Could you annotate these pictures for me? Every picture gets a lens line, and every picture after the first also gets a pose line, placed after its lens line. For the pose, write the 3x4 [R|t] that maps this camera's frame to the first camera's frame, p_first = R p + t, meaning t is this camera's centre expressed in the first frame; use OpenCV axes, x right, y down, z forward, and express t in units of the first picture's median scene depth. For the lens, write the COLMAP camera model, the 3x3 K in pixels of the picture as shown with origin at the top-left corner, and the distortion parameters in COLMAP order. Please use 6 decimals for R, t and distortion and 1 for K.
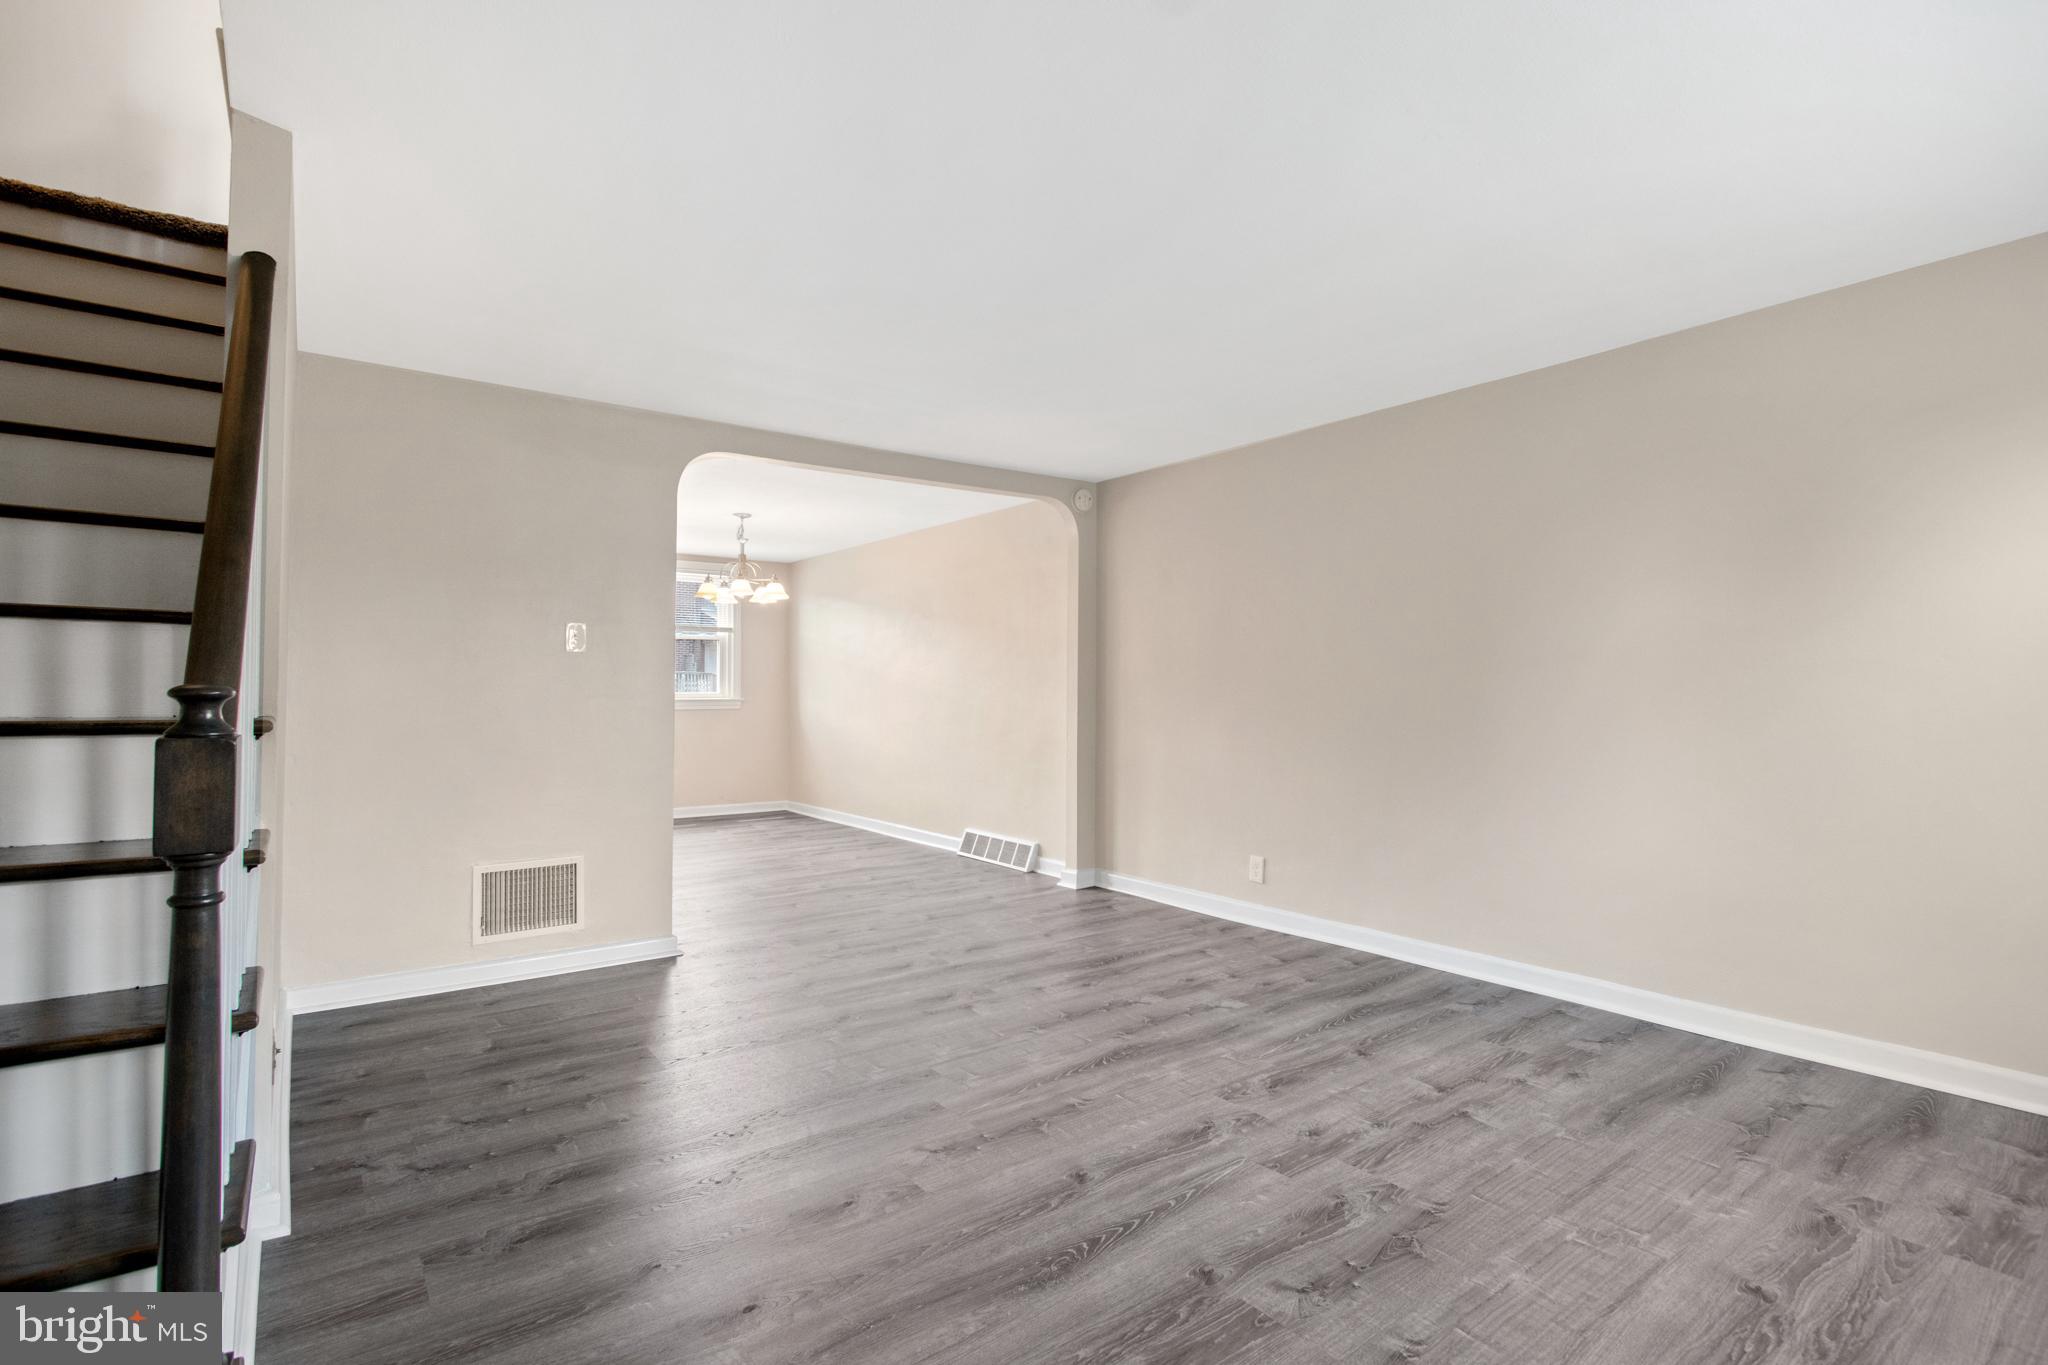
lens RADIAL K [[959.1, 0, 1048.0], [0, 959.1, 678.9], [0, 0, 1]] dist [-0.013960, 0.004684]
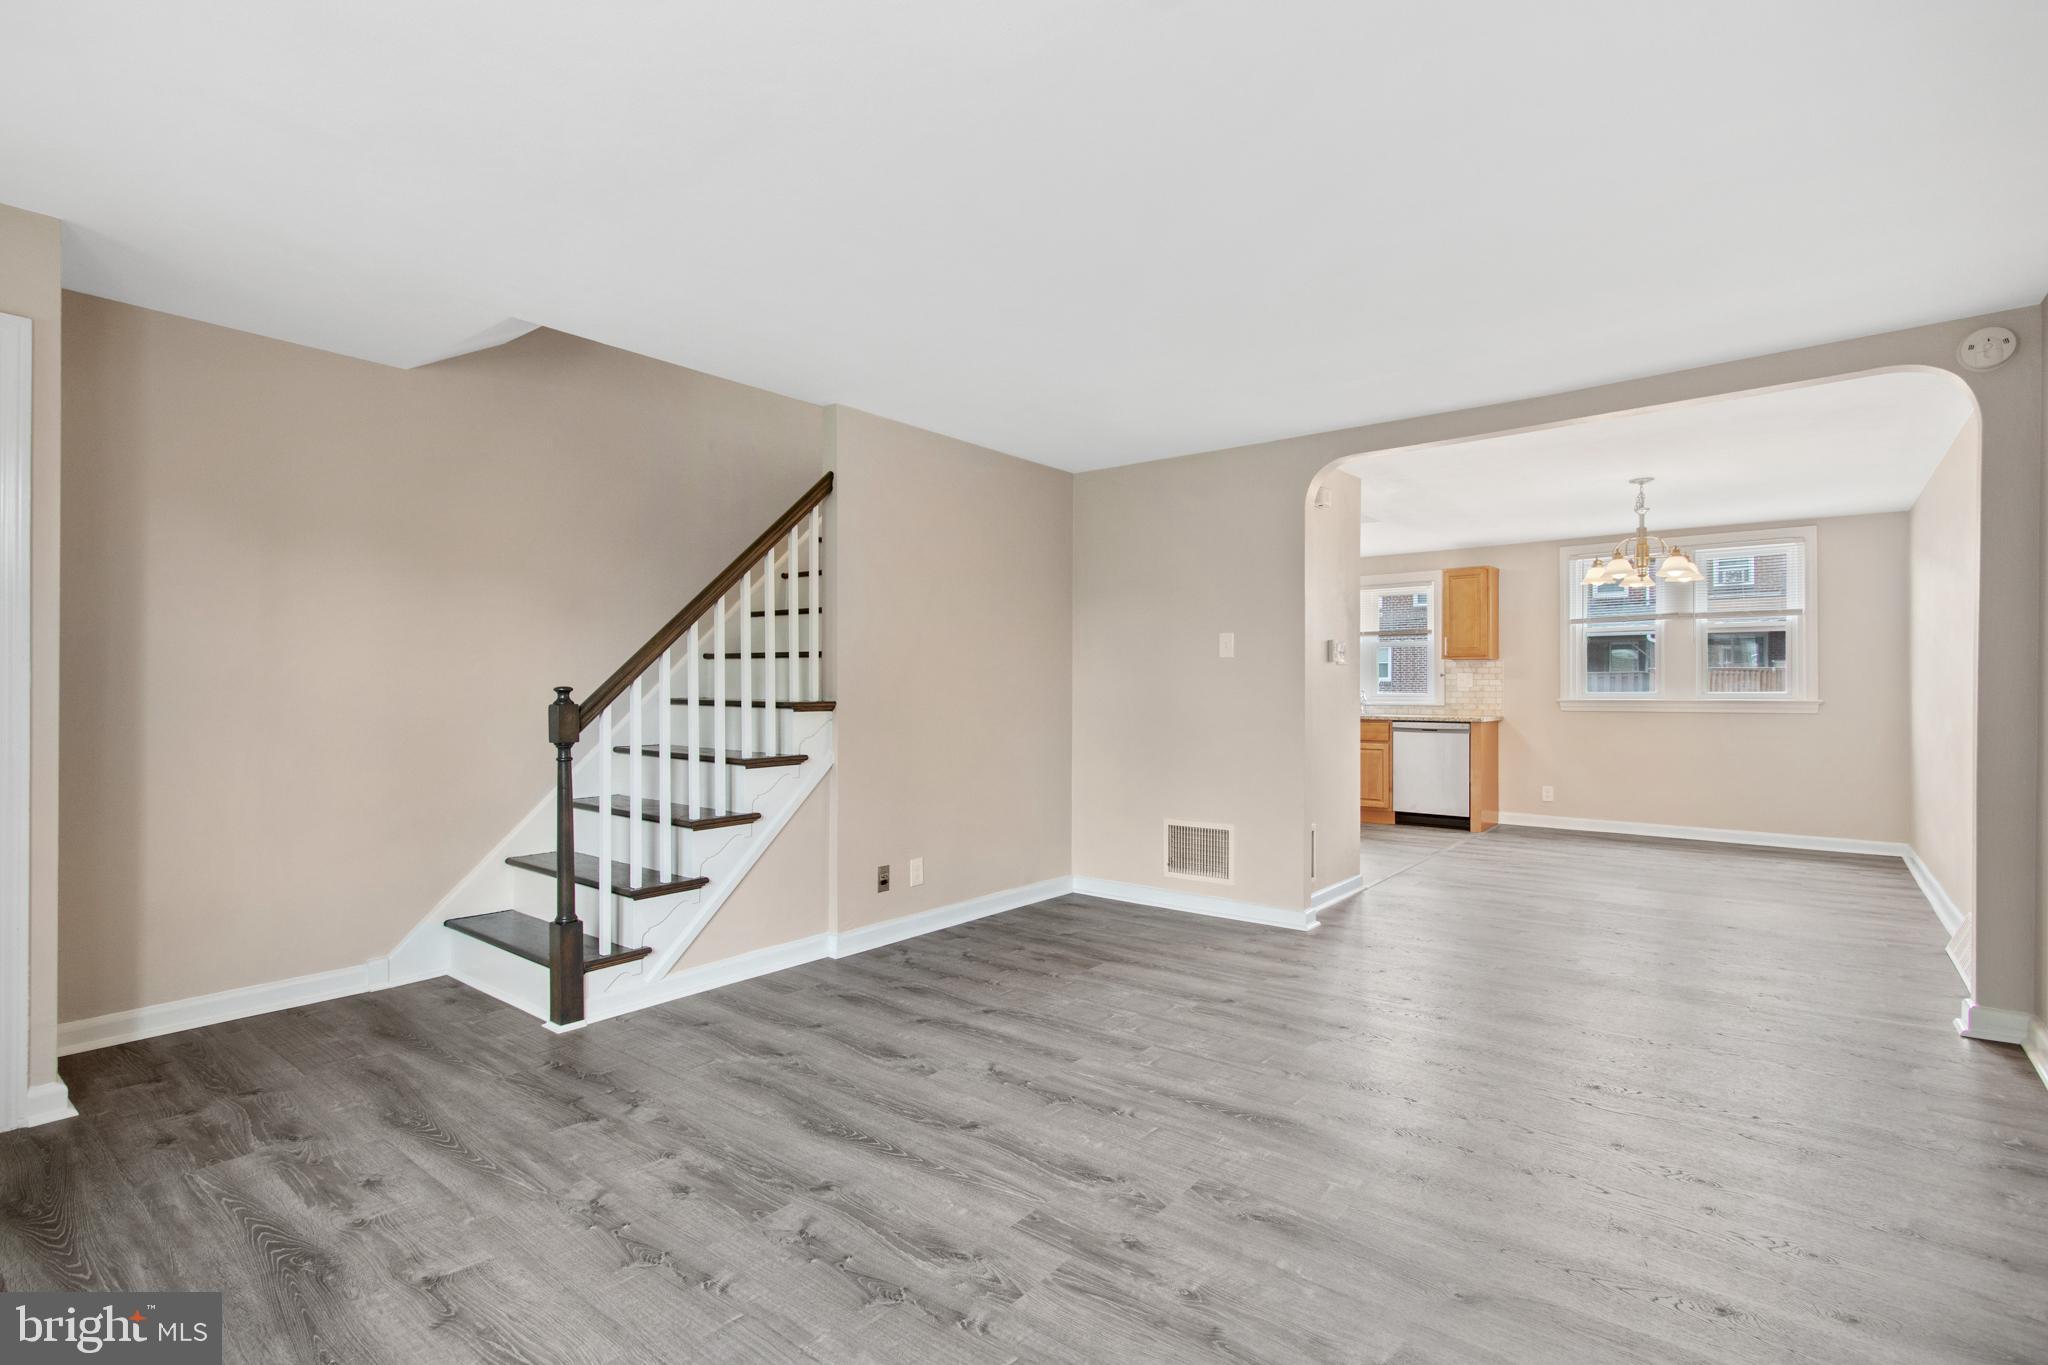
lens RADIAL K [[959.1, 0, 1009.3], [0, 959.1, 679.2], [0, 0, 1]] dist [-0.013960, 0.004684]
pose [[0.230578, -0.014897, -0.972940, 1.005303], [0.013486, 0.999836, -0.012112, 0.017963], [0.972960, -0.010328, 0.230741, 0.709556]]
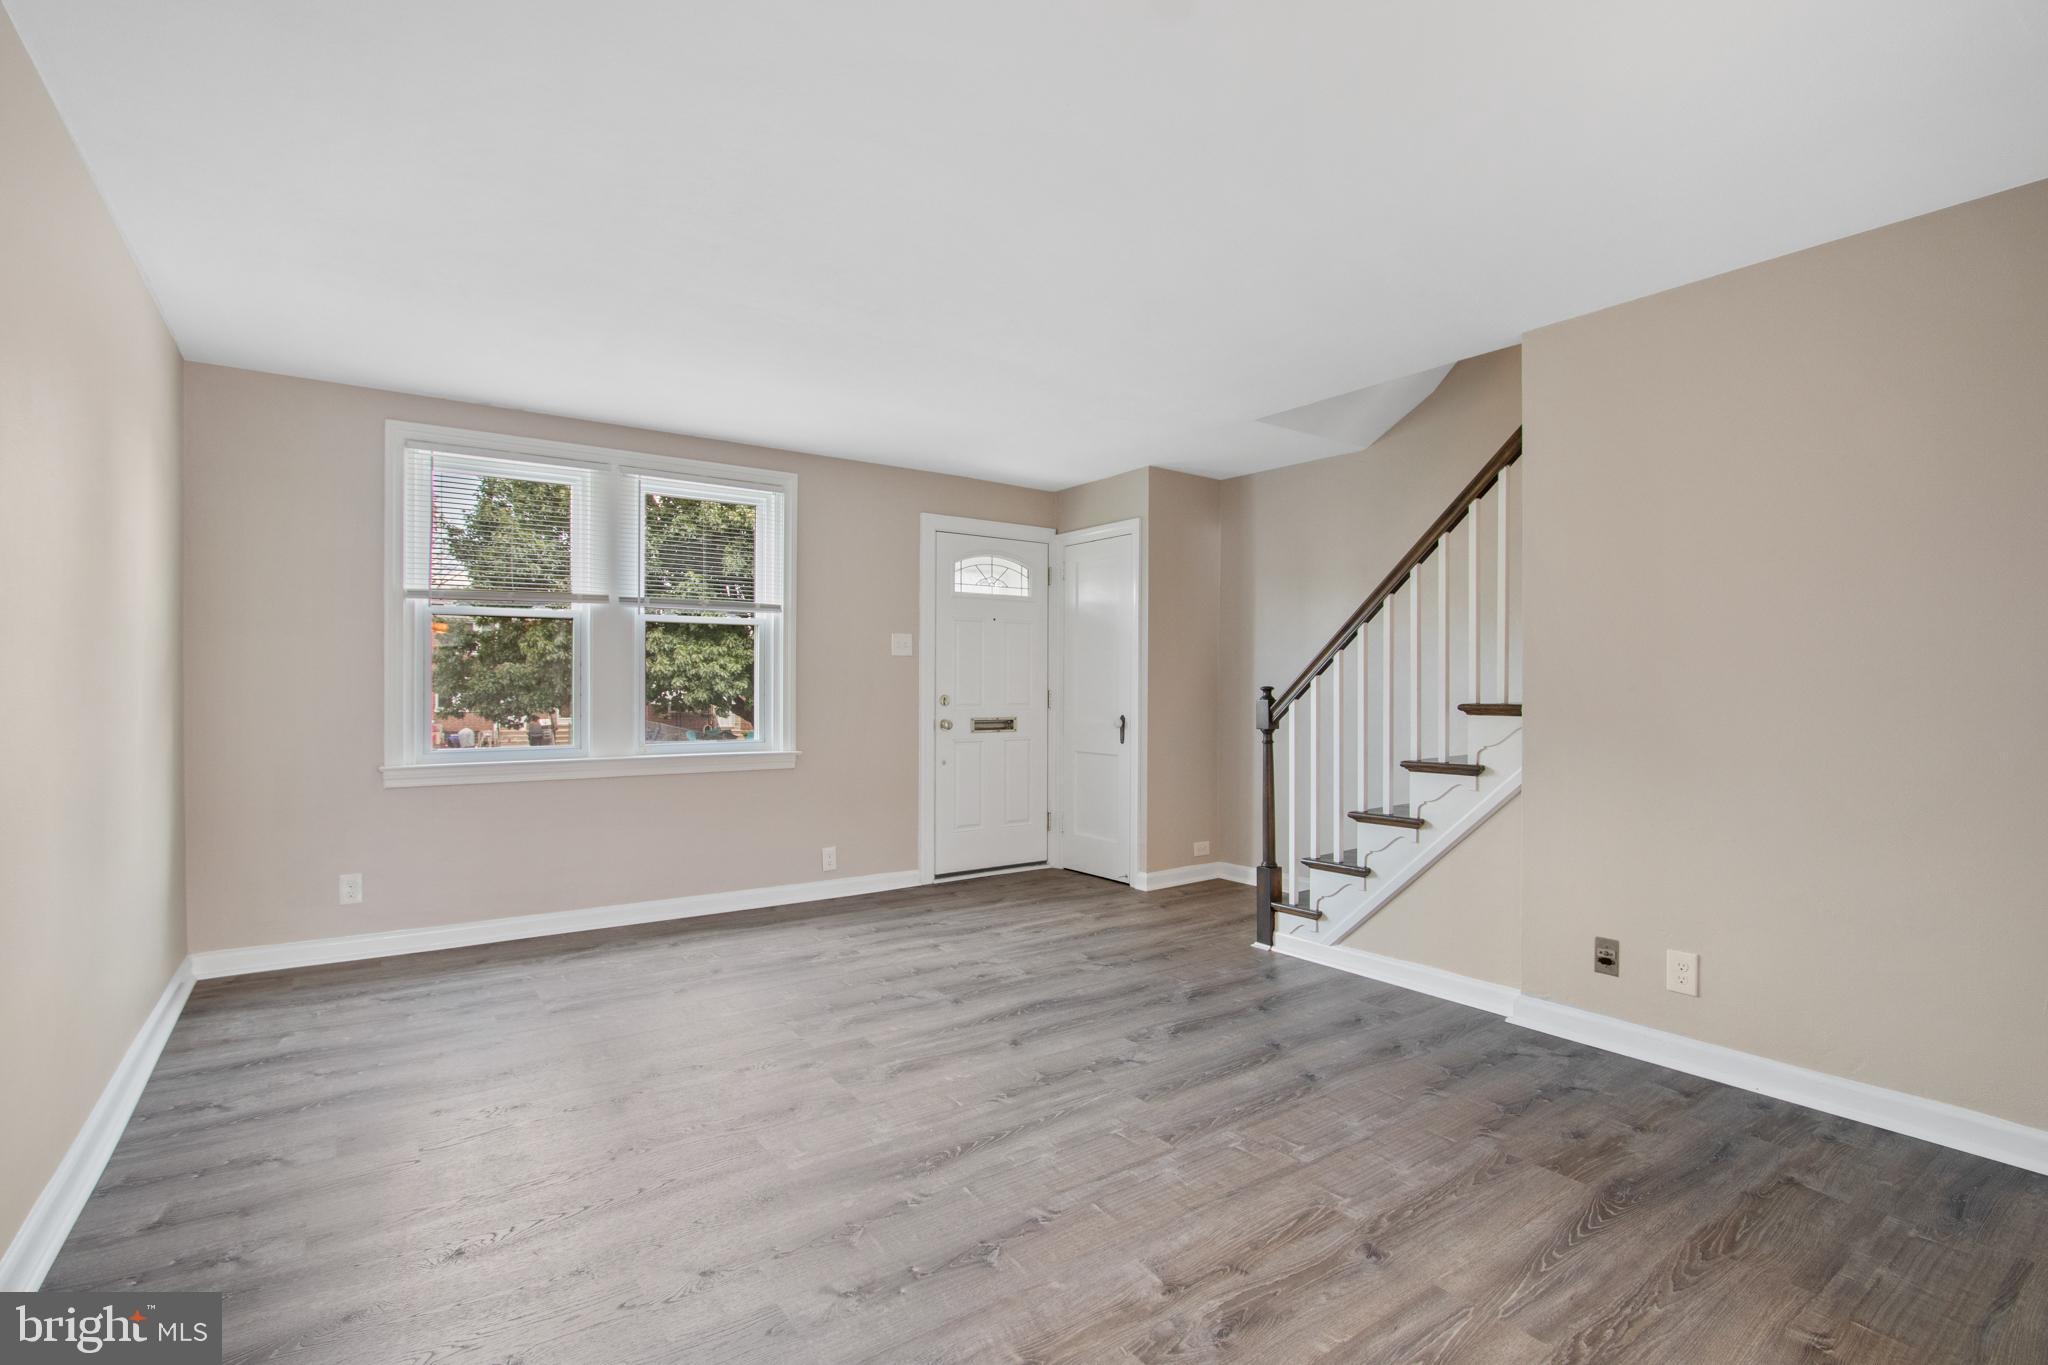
lens RADIAL K [[959.1, 0, 1043.4], [0, 959.1, 693.1], [0, 0, 1]] dist [-0.013960, 0.004684]
pose [[-0.999683, -0.004322, 0.024814, -0.034550], [-0.004489, 0.999968, -0.006673, 0.028554], [-0.024784, -0.006782, -0.999670, 2.116779]]
